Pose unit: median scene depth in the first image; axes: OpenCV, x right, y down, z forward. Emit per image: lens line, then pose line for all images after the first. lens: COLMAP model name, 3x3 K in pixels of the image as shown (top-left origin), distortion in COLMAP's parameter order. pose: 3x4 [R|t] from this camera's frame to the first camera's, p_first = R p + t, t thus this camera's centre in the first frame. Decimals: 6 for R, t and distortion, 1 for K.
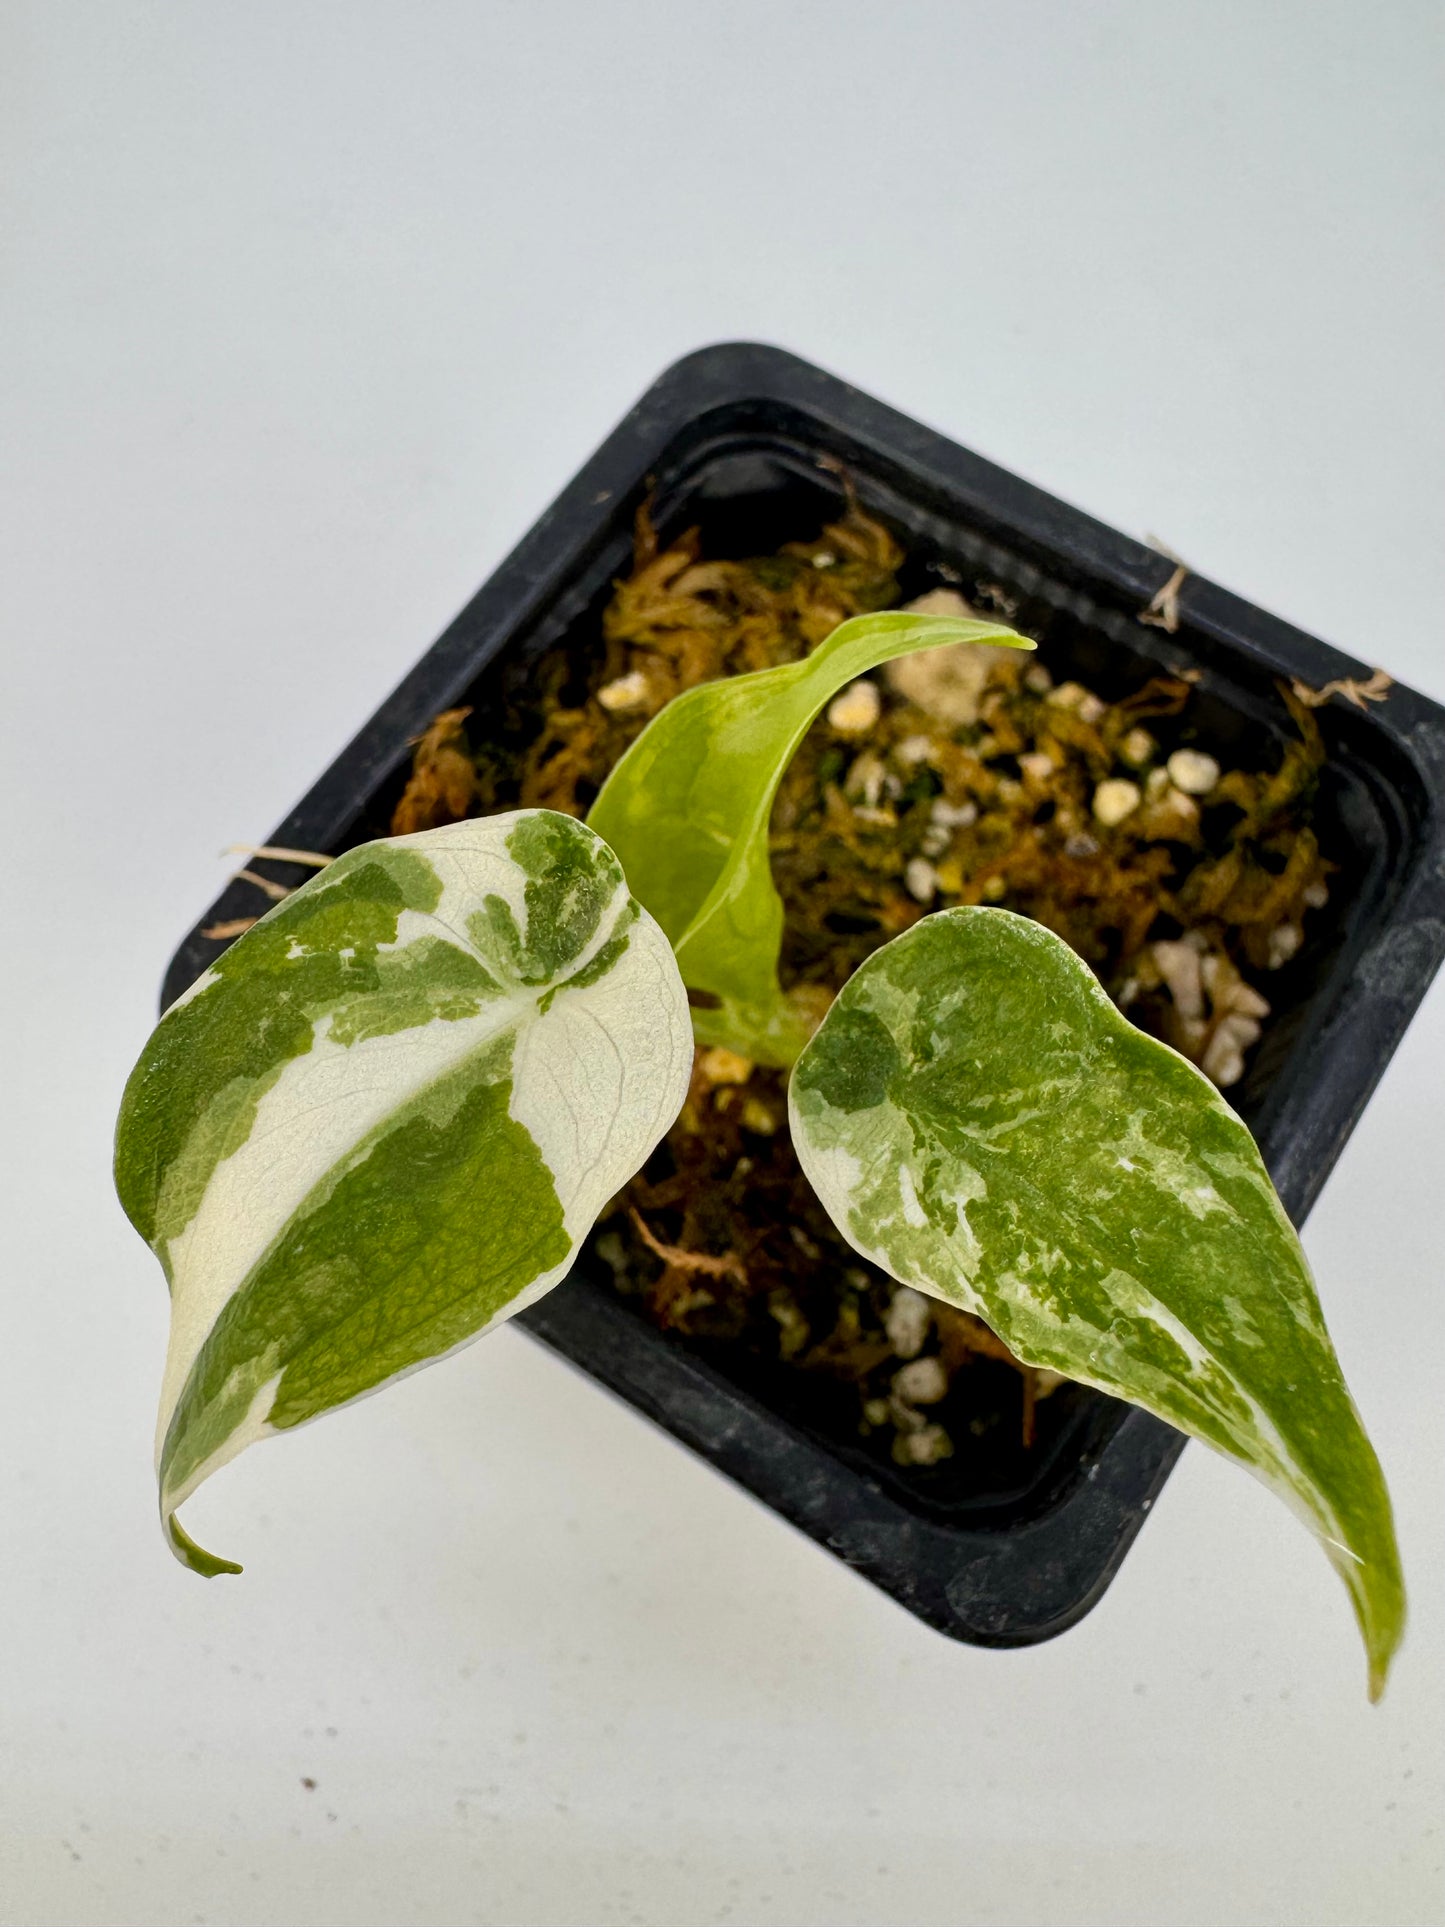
lens RADIAL K [[1766.1, 0, 719.3], [0, 1766.1, 957.6], [0, 0, 1]] dist [-0.029135, 0.000000]
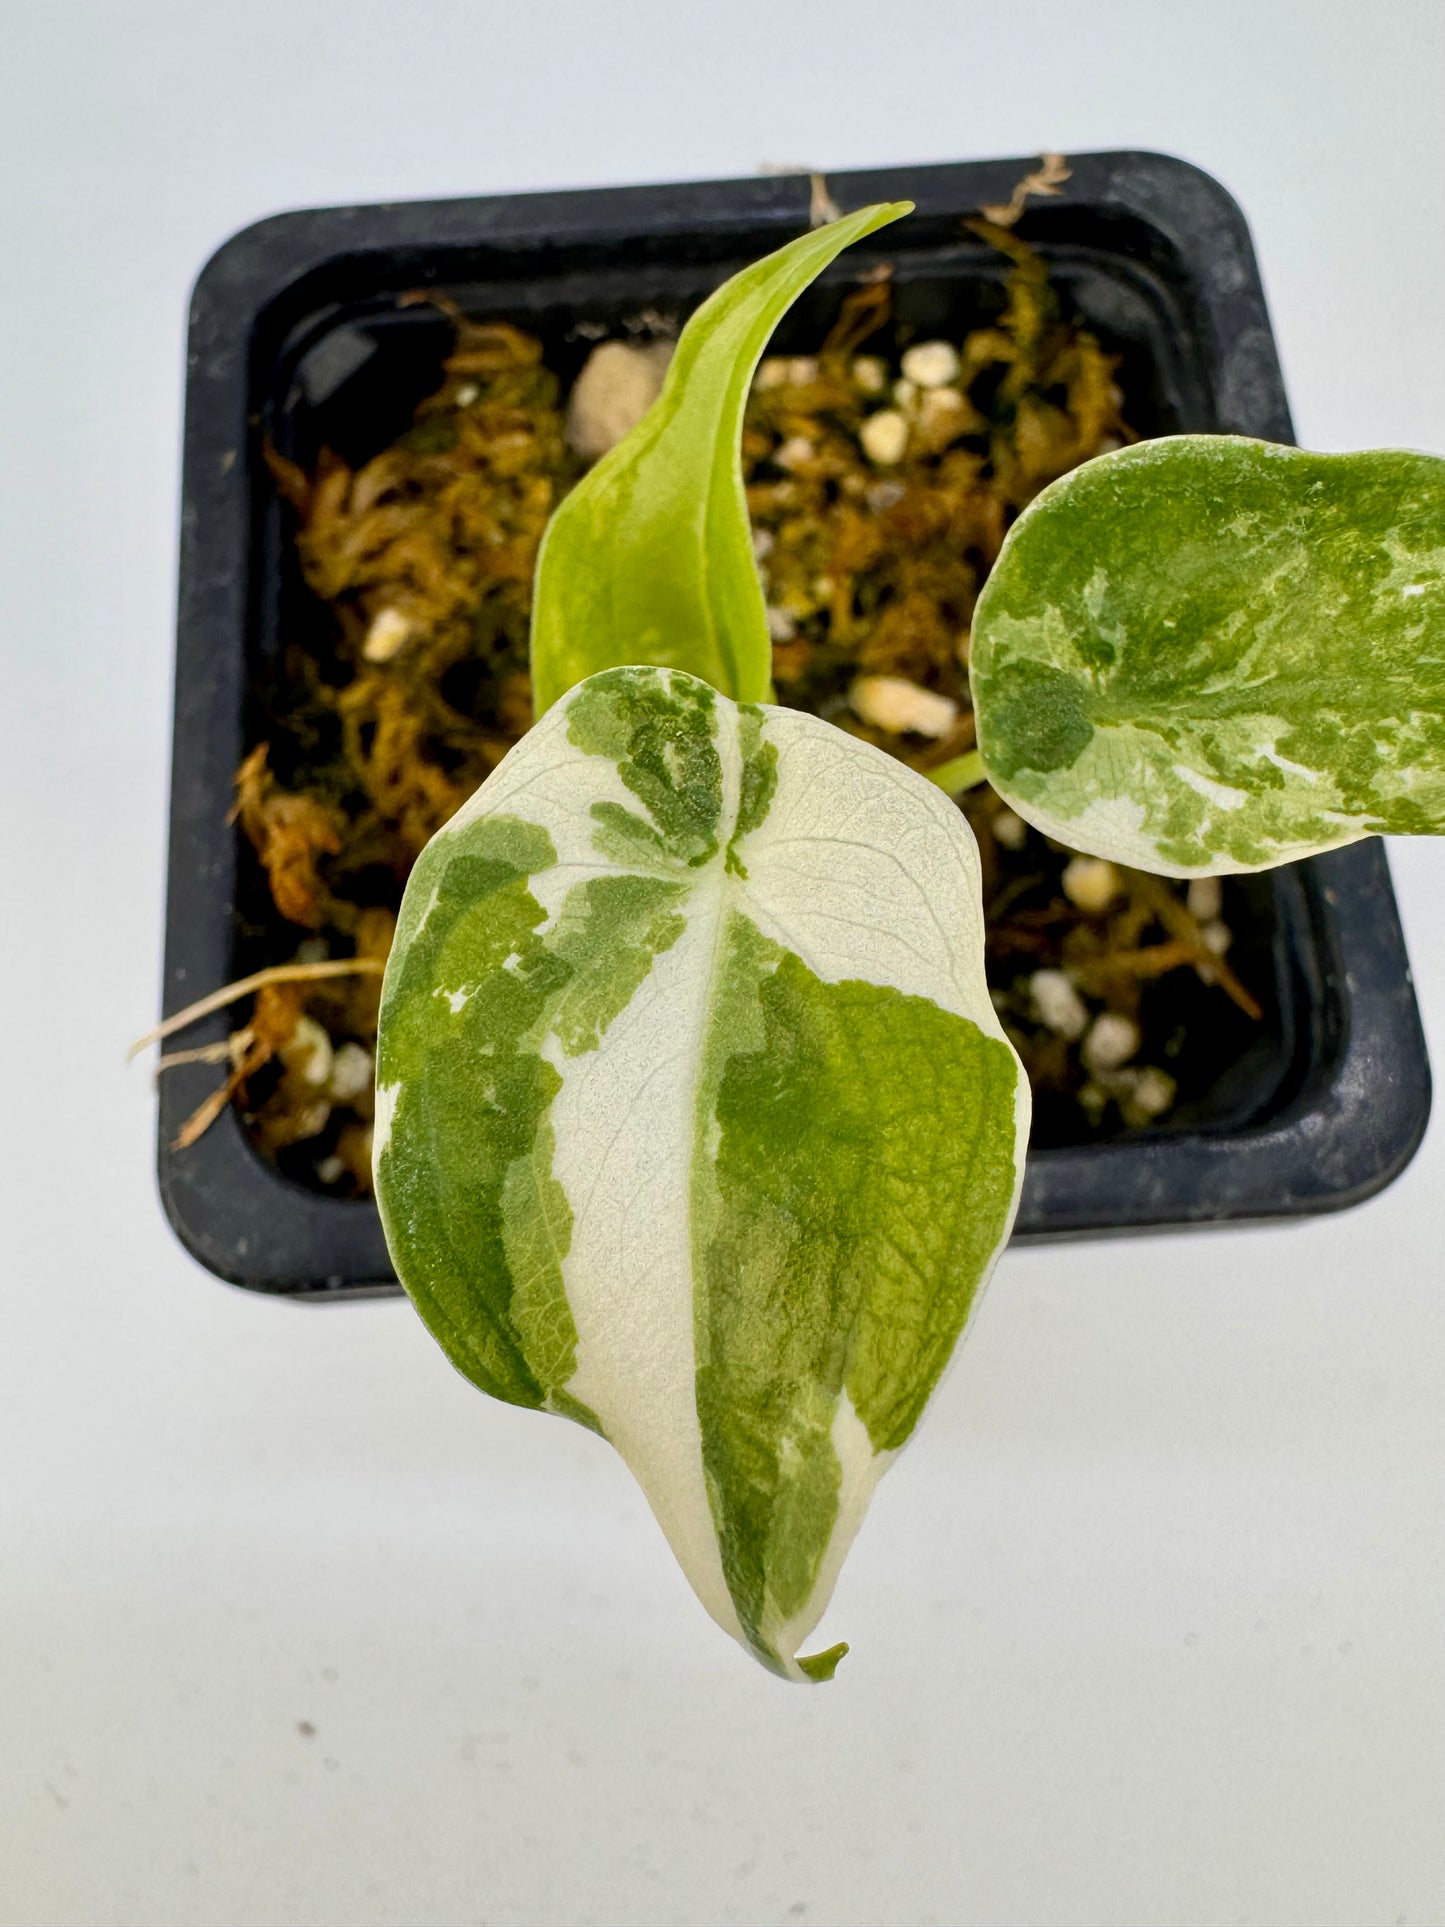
lens RADIAL K [[1674.1, 0, 728.8], [0, 1674.1, 964.3], [0, 0, 1]] dist [-0.013036, -0.025998]
pose [[0.768186, -0.603454, 0.213854, -0.291258], [0.591337, 0.796794, 0.124254, -0.036387], [-0.245379, 0.031010, 0.968931, 0.247072]]
